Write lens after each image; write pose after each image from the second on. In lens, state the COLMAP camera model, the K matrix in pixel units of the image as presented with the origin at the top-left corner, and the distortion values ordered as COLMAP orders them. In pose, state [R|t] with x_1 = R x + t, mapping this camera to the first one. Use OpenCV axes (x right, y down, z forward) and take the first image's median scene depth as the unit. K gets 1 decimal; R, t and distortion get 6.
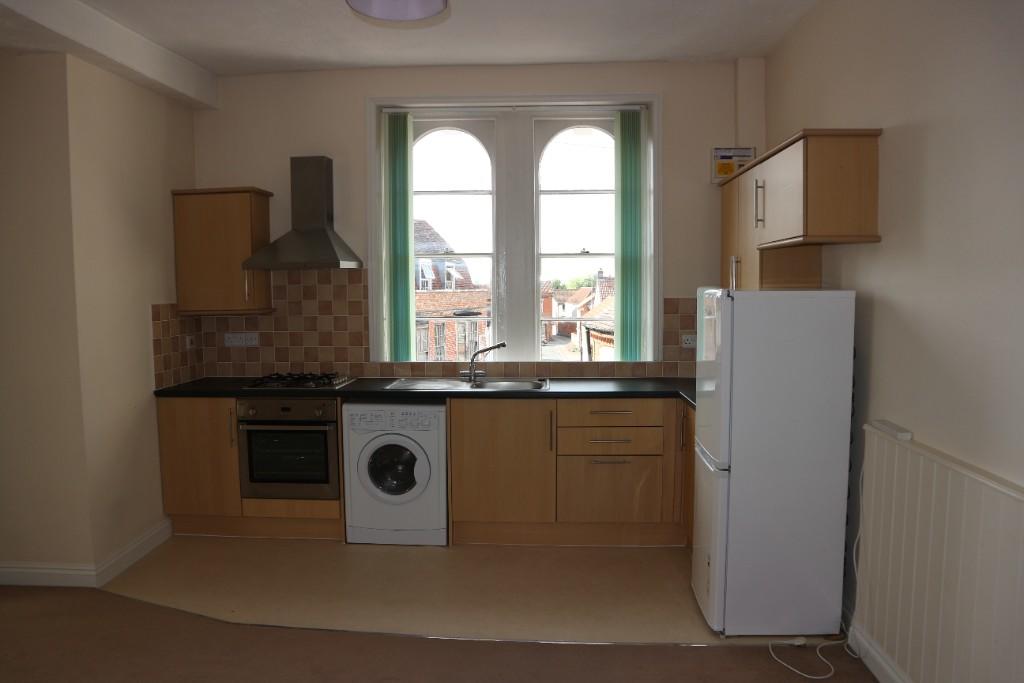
lens RADIAL K [[713.5, 0, 515.9], [0, 713.5, 342.1], [0, 0, 1]] dist [-0.124965, 0.077278]
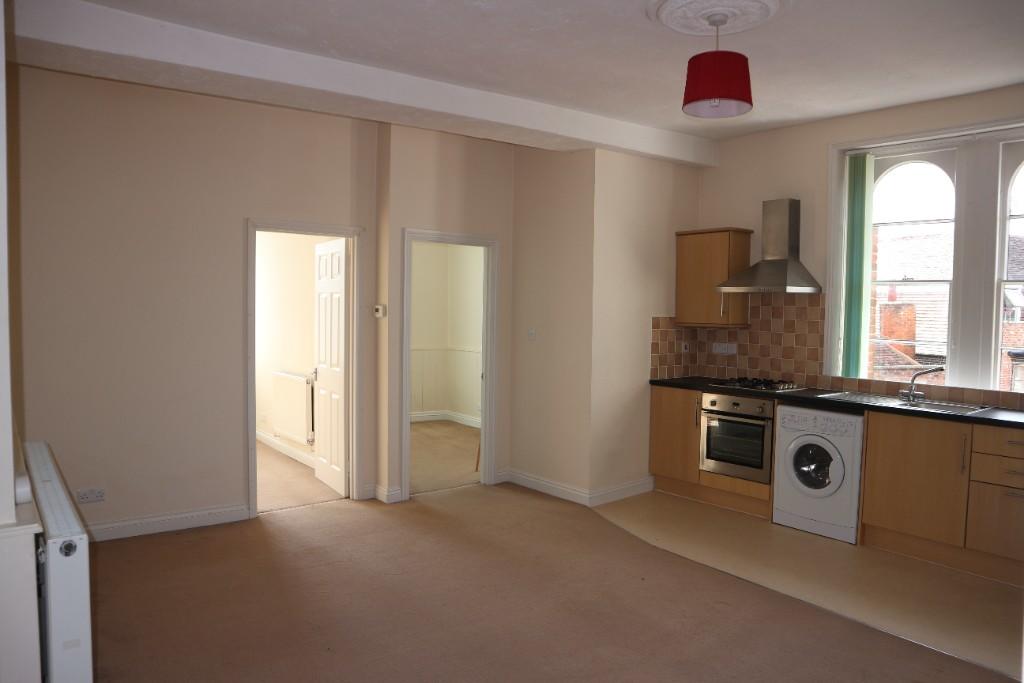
lens RADIAL K [[713.5, 0, 515.9], [0, 713.5, 342.1], [0, 0, 1]] dist [-0.124965, 0.077278]
pose [[0.667918, 0.055755, -0.742143, 0.306520], [-0.082139, 0.996620, 0.000949, 0.015078], [0.739688, 0.060325, 0.670241, -0.122955]]
